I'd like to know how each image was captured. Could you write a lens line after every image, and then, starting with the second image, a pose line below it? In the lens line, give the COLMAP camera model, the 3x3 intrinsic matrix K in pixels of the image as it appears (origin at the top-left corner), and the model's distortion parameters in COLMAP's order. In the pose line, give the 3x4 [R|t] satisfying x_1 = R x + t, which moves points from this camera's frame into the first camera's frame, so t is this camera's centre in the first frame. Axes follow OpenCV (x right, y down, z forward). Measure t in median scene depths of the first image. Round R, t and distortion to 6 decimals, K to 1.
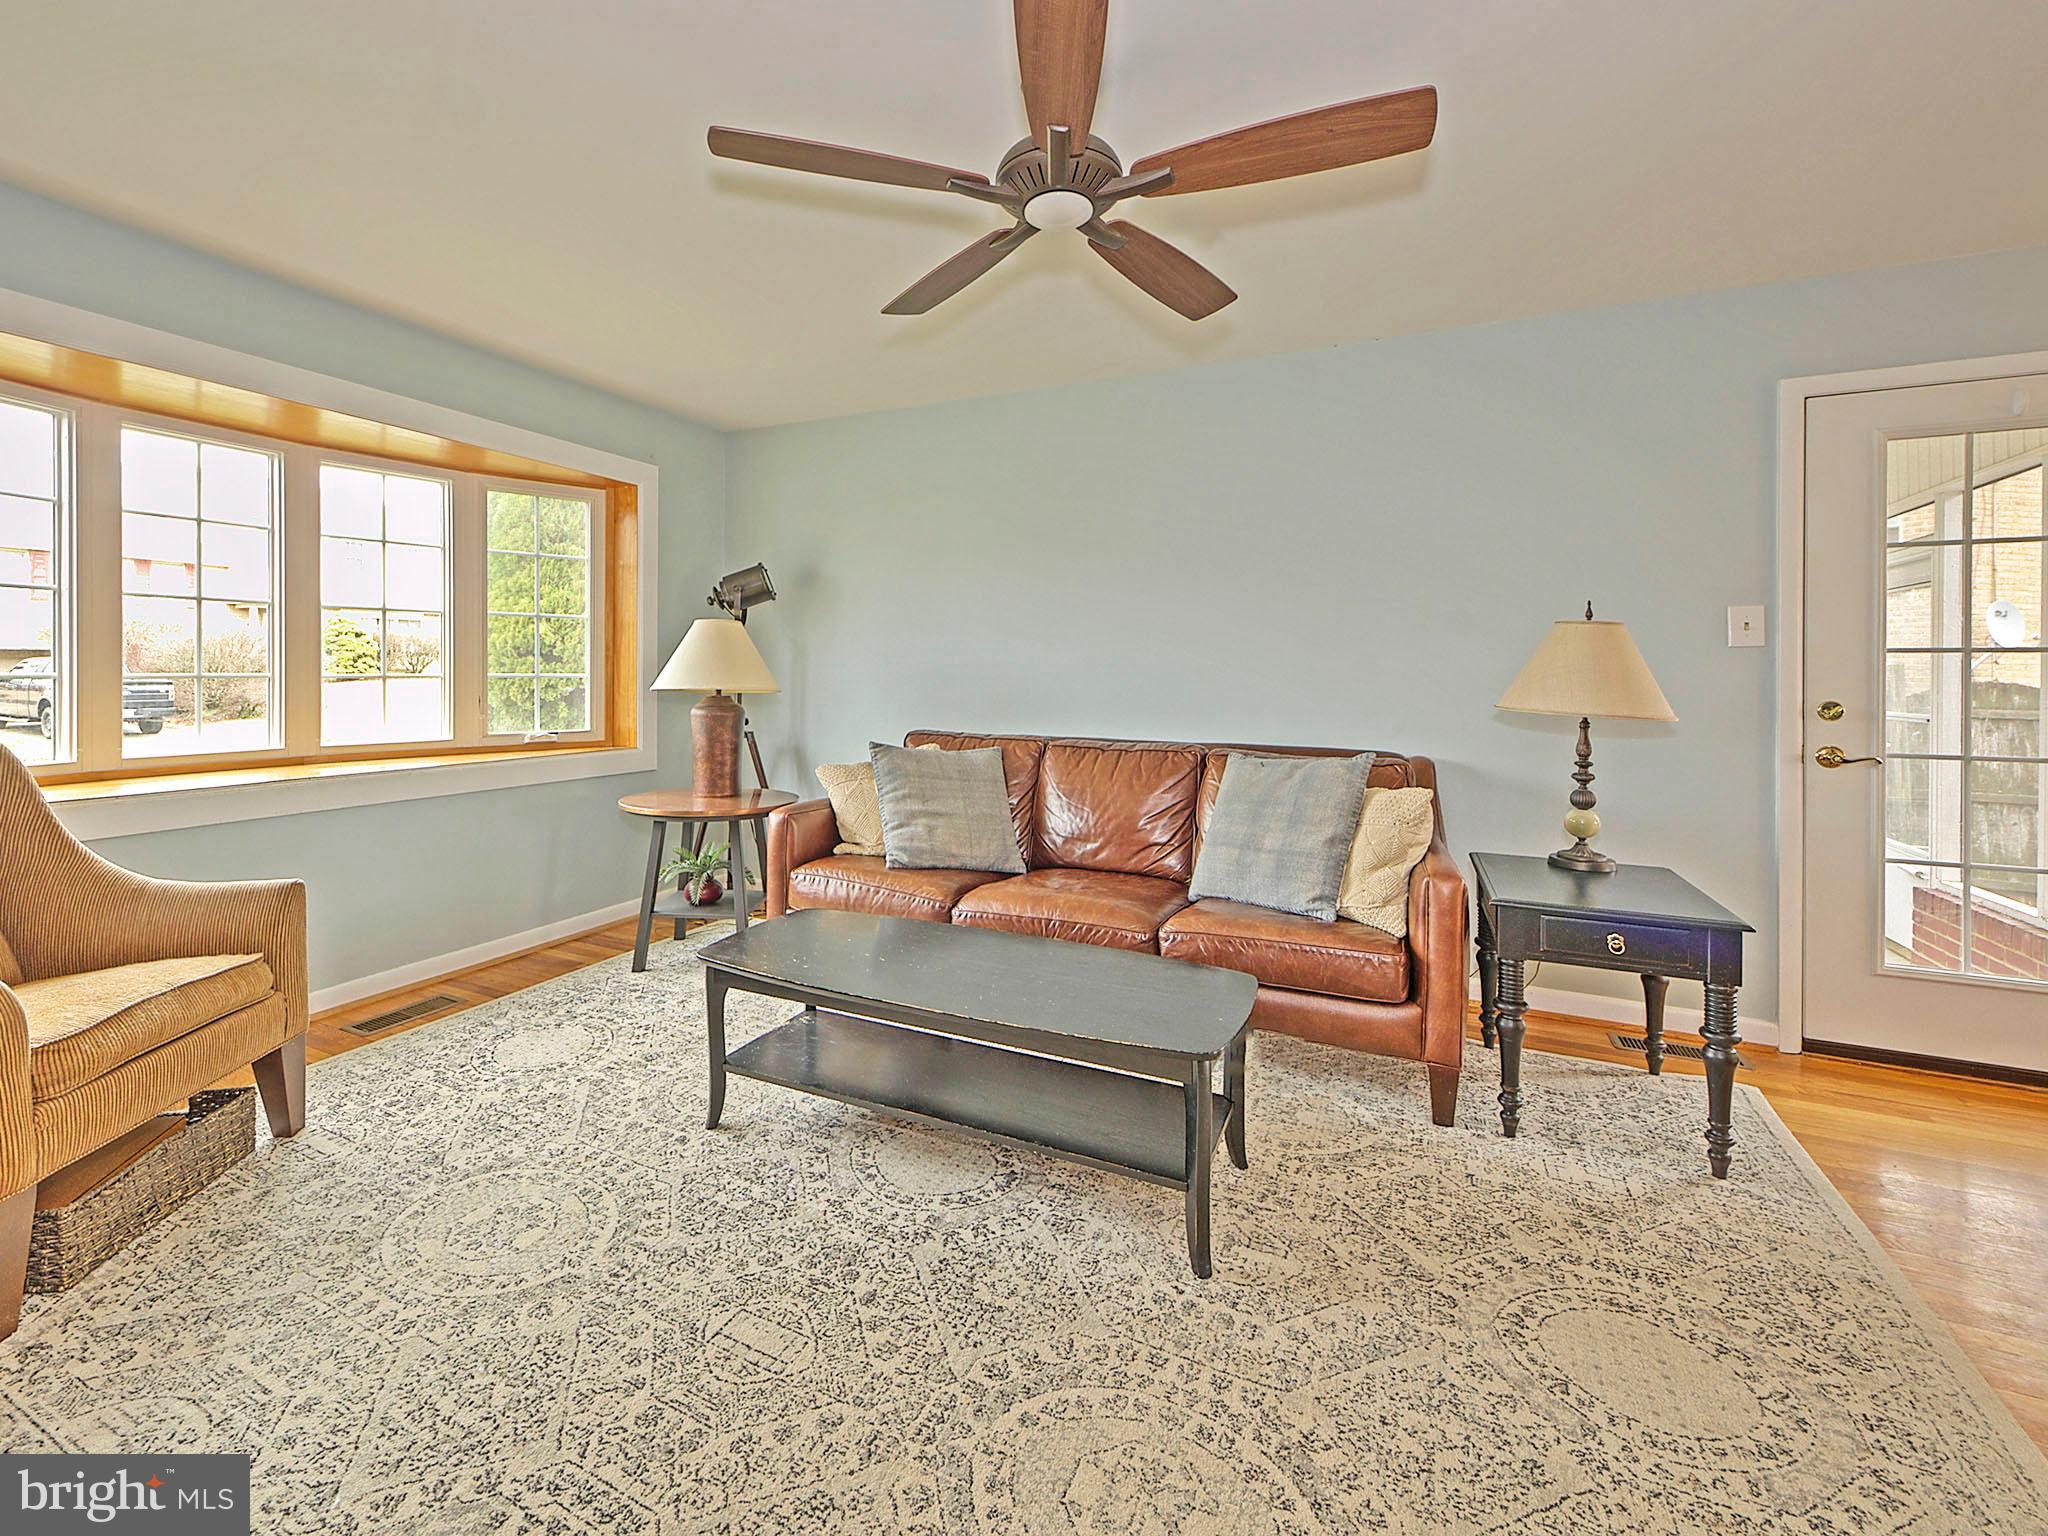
lens RADIAL K [[887.2, 0, 919.6], [0, 887.2, 666.1], [0, 0, 1]] dist [0.028027, -0.012753]
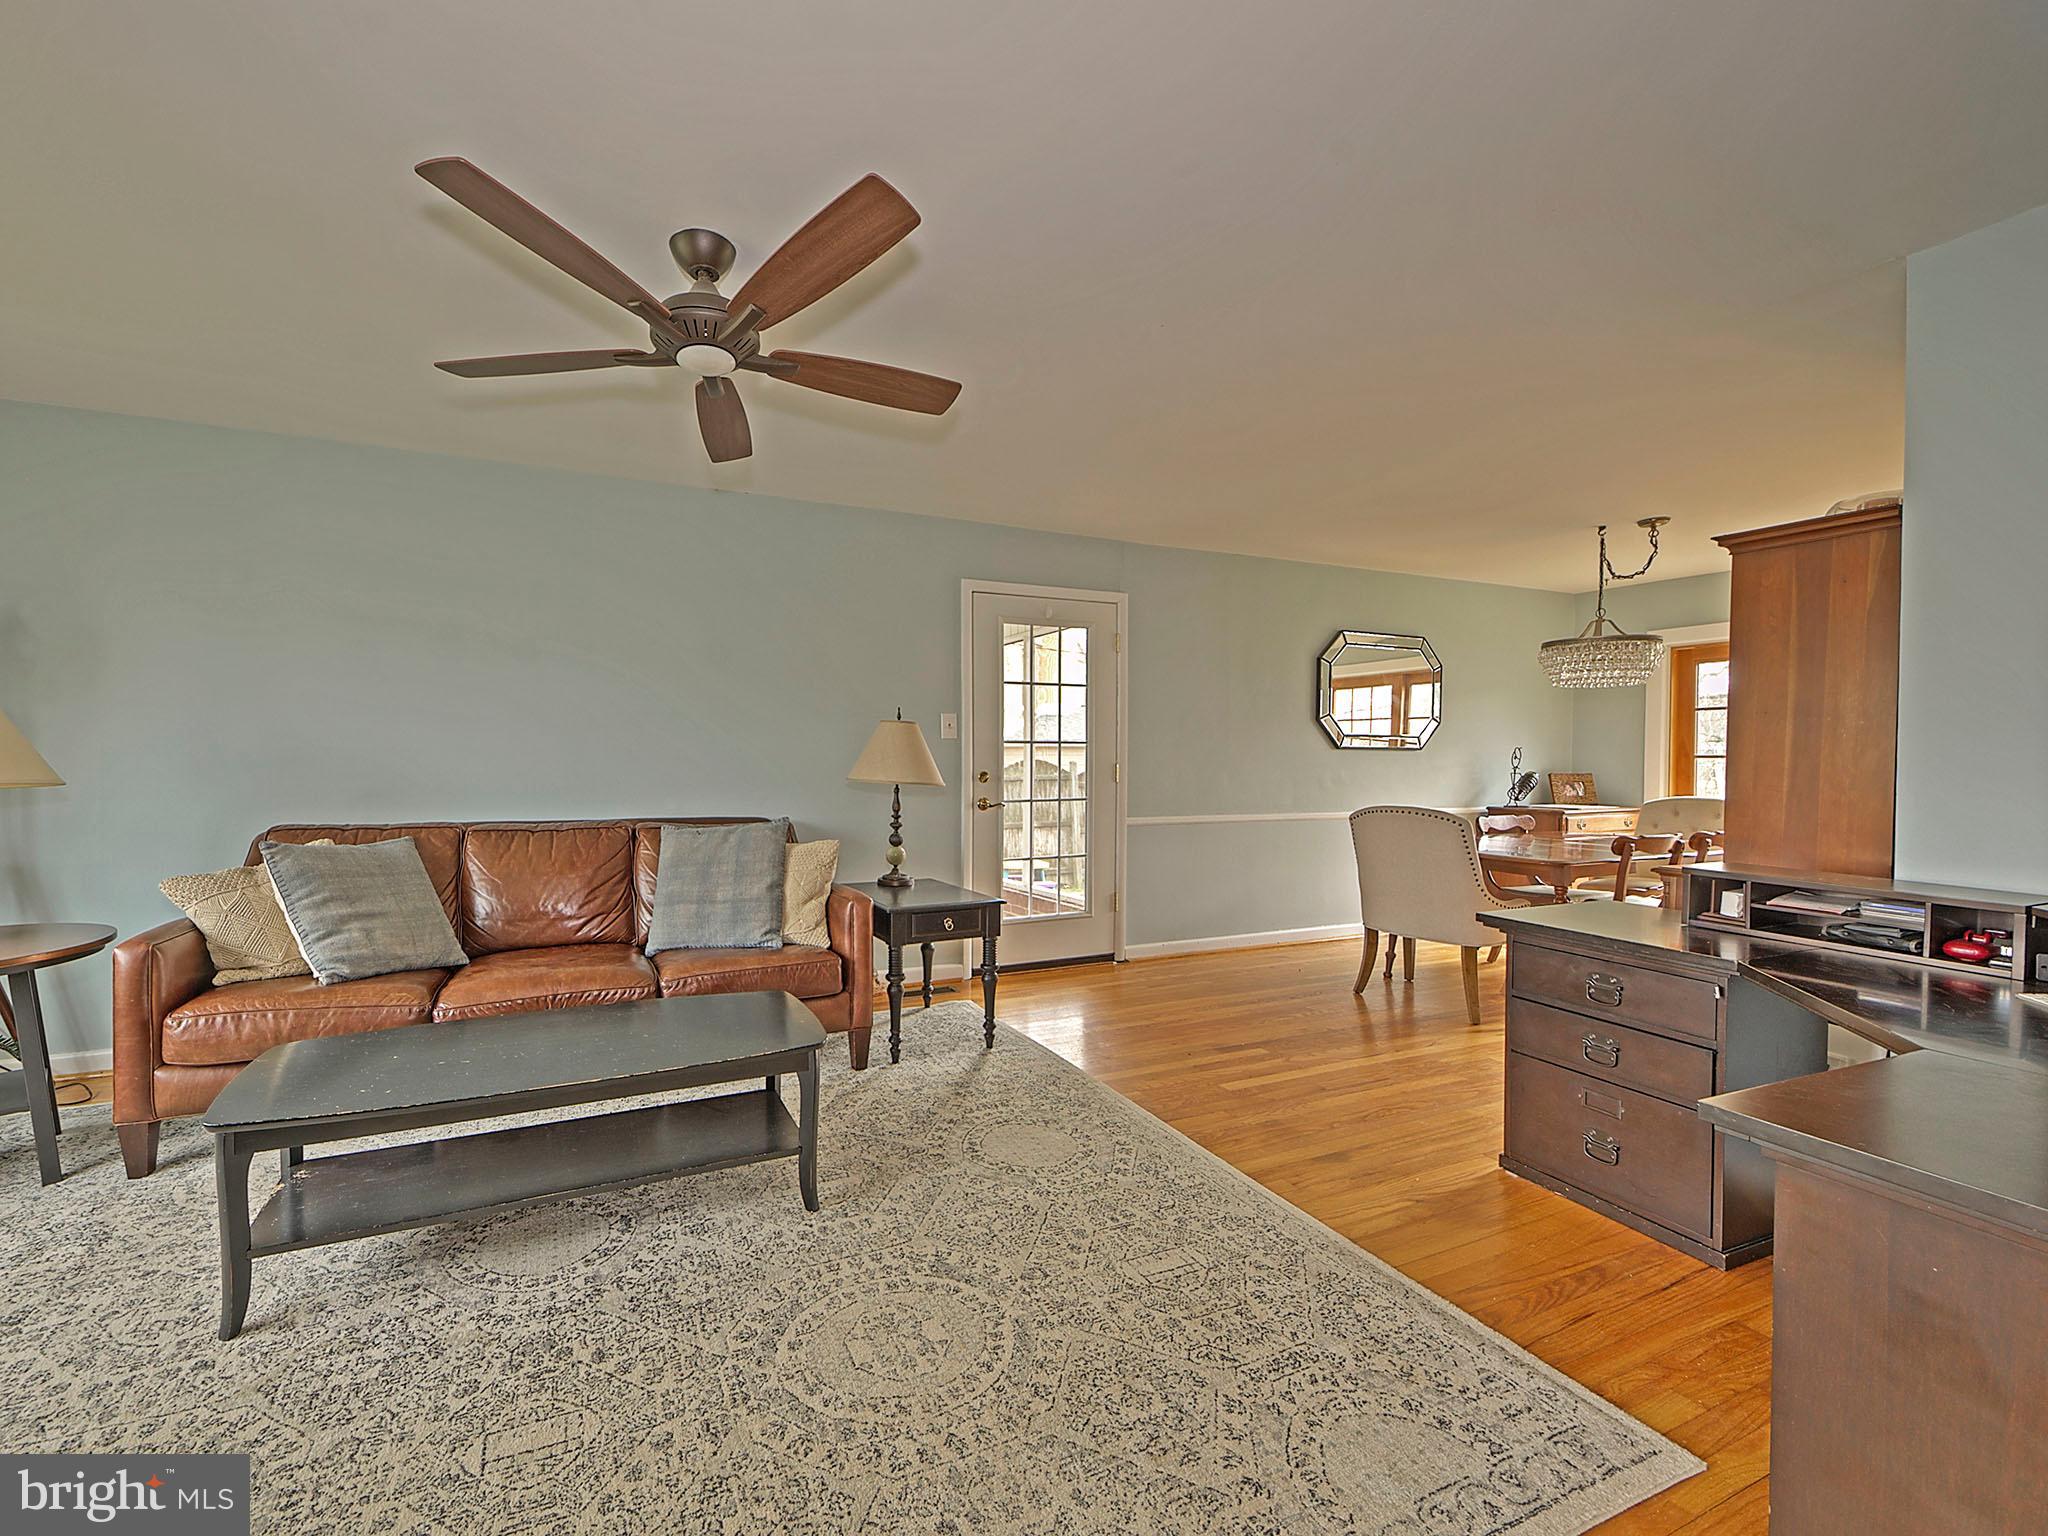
lens RADIAL K [[862.3, 0, 902.0], [0, 862.3, 783.7], [0, 0, 1]] dist [0.023287, -0.015419]
pose [[0.636453, -0.021300, 0.771022, -0.433614], [-0.006867, 0.999423, 0.033278, 0.006592], [-0.771285, -0.026474, 0.635939, 0.080677]]
